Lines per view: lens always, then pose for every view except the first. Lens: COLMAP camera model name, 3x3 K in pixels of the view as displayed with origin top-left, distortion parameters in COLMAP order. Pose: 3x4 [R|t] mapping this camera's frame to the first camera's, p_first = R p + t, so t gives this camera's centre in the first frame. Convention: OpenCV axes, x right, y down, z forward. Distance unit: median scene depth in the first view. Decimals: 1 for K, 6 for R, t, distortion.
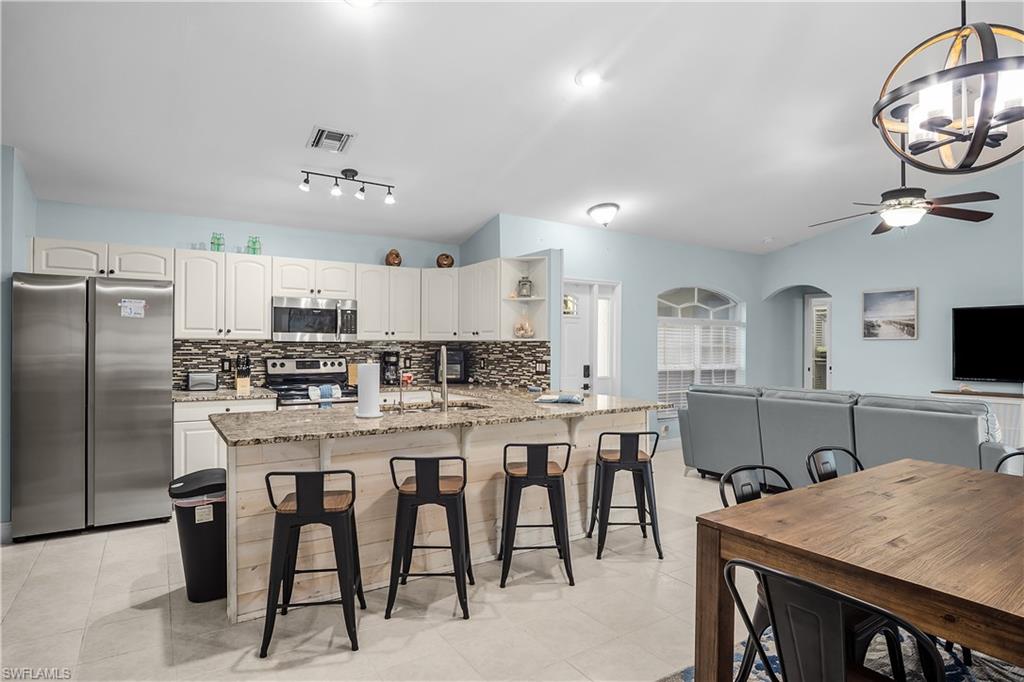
lens RADIAL K [[567.1, 0, 502.7], [0, 567.1, 342.9], [0, 0, 1]] dist [-0.029922, 0.007934]
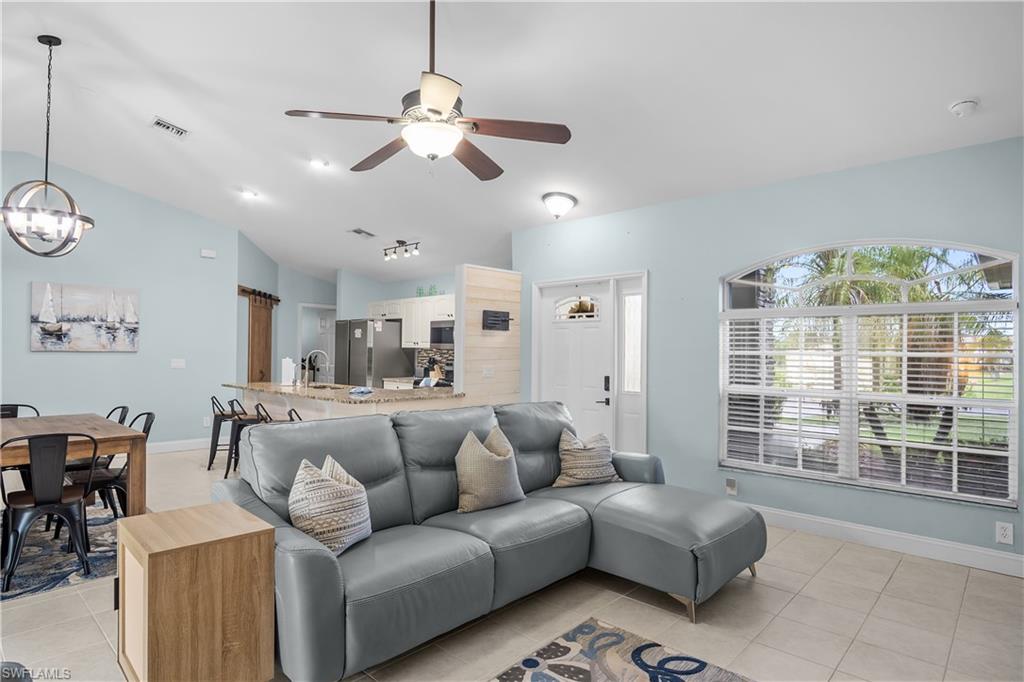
lens RADIAL K [[567.1, 0, 501.2], [0, 567.1, 342.8], [0, 0, 1]] dist [-0.029922, 0.007934]
pose [[0.227207, -0.015759, -0.973719, 1.148422], [-0.006173, 0.999826, -0.017622, 0.006259], [0.973827, 0.010015, 0.227070, 0.789895]]
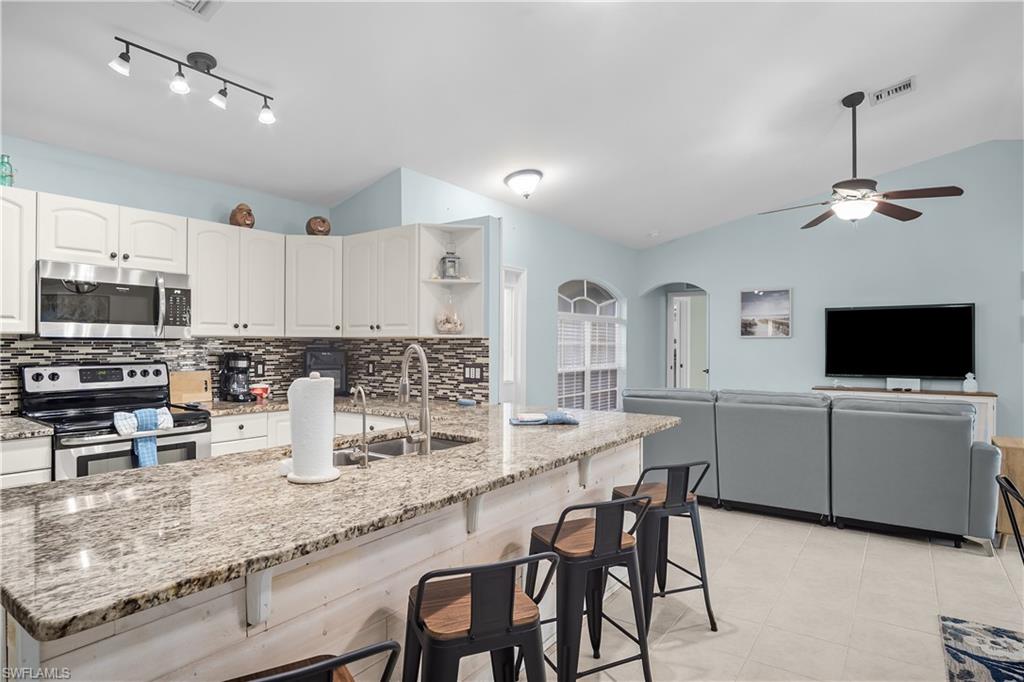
lens RADIAL K [[567.1, 0, 506.1], [0, 567.1, 343.8], [0, 0, 1]] dist [-0.029922, 0.007934]
pose [[0.929957, -0.000547, 0.367667, -0.162269], [-0.001011, 0.999991, 0.004044, 0.001362], [-0.367666, -0.004133, 0.929949, 0.273845]]
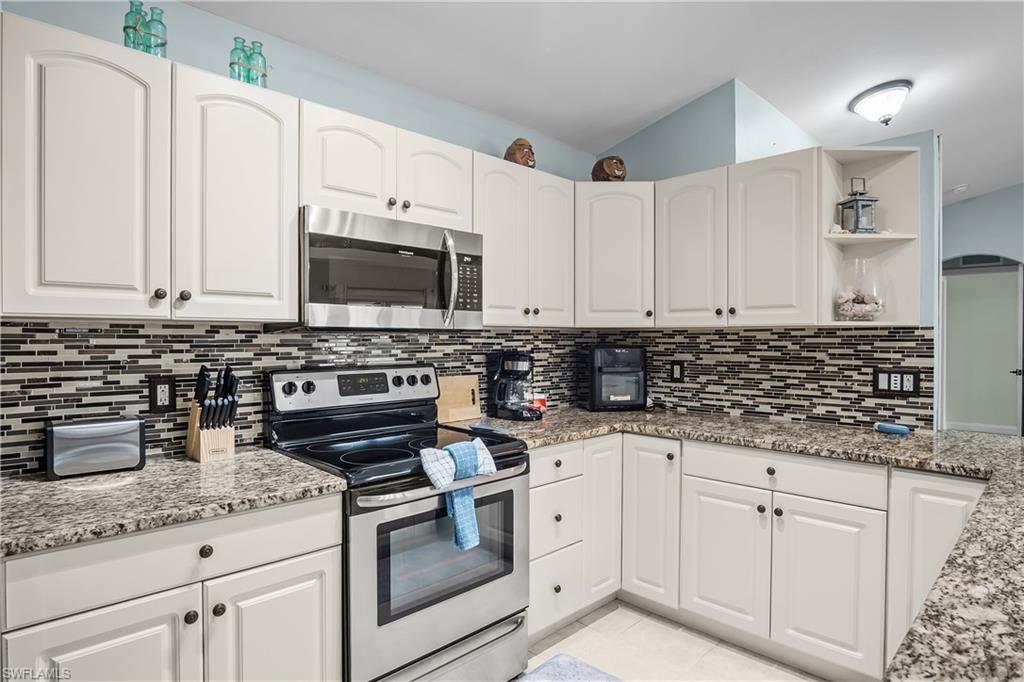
lens RADIAL K [[567.1, 0, 498.4], [0, 567.1, 342.8], [0, 0, 1]] dist [-0.029922, 0.007934]
pose [[0.979674, -0.005961, 0.200506, -0.341477], [0.003472, 0.999913, 0.012764, 0.003023], [-0.200565, -0.011808, 0.979609, 0.585142]]
